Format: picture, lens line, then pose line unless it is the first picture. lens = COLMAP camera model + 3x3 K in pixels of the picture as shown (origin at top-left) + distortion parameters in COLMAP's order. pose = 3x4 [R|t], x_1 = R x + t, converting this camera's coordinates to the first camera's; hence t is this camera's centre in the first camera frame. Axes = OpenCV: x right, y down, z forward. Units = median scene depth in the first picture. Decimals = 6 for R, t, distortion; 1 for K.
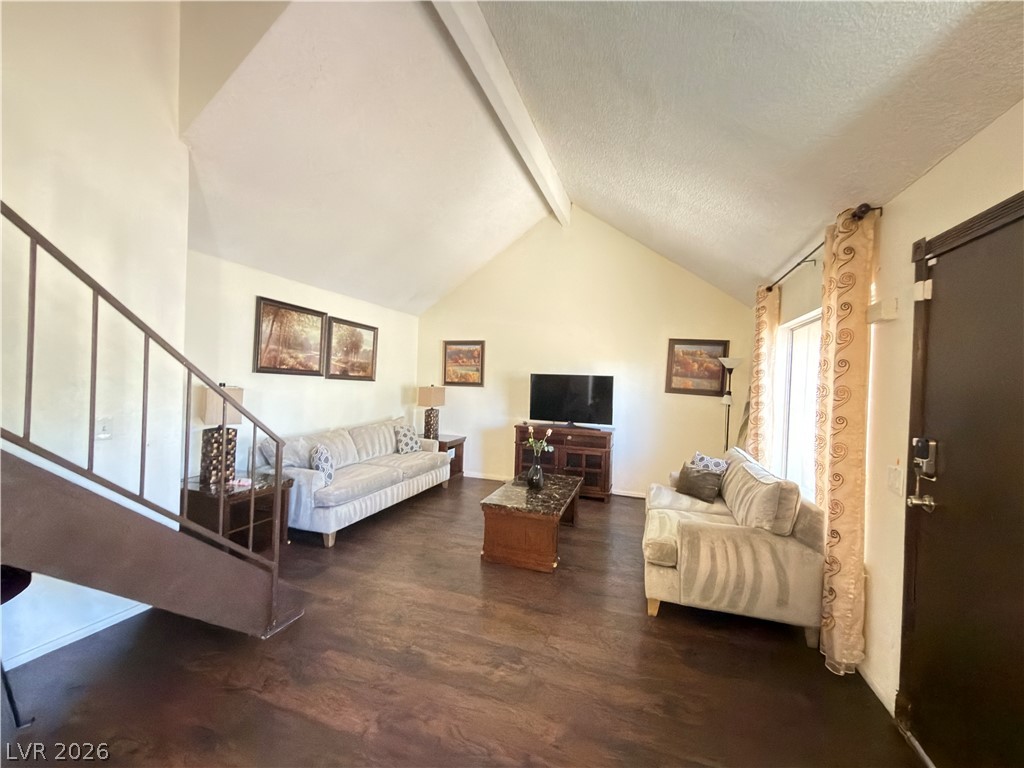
lens RADIAL K [[410.3, 0, 512.0], [0, 410.3, 384.0], [0, 0, 1]] dist [-0.003722, -0.000469]
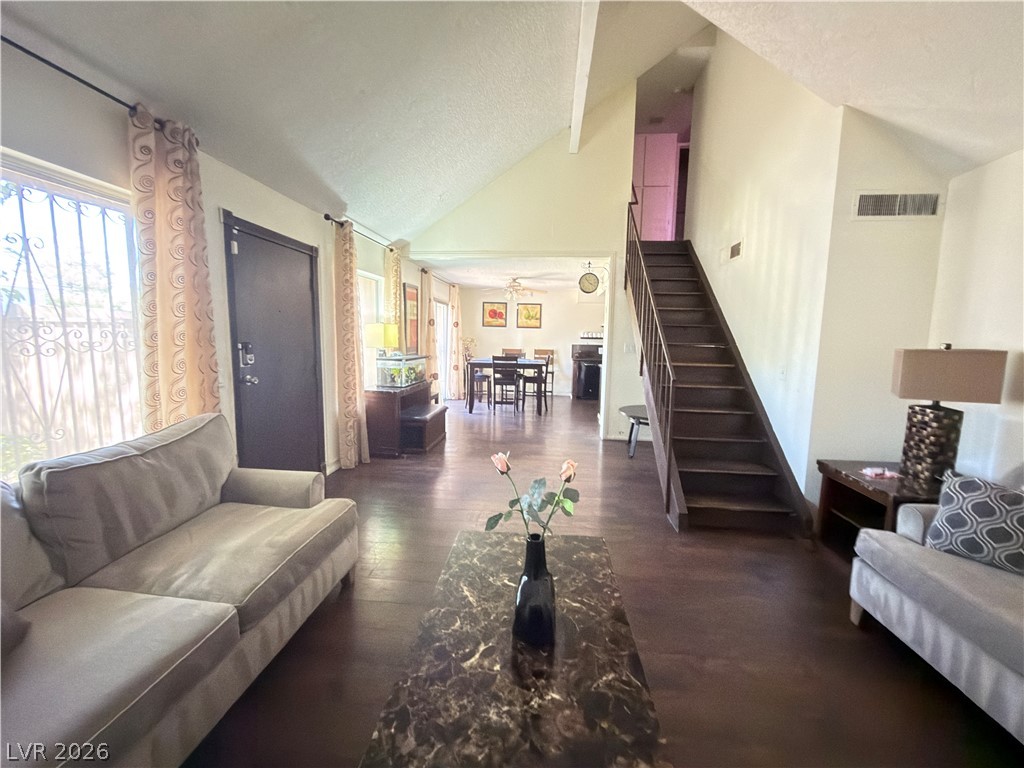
lens RADIAL K [[410.3, 0, 512.0], [0, 410.3, 384.0], [0, 0, 1]] dist [-0.003722, -0.000469]
pose [[-0.968685, -0.022010, -0.247317, 0.186379], [-0.051177, 0.992375, 0.112132, 0.025743], [0.242963, 0.121277, -0.962424, 1.495239]]
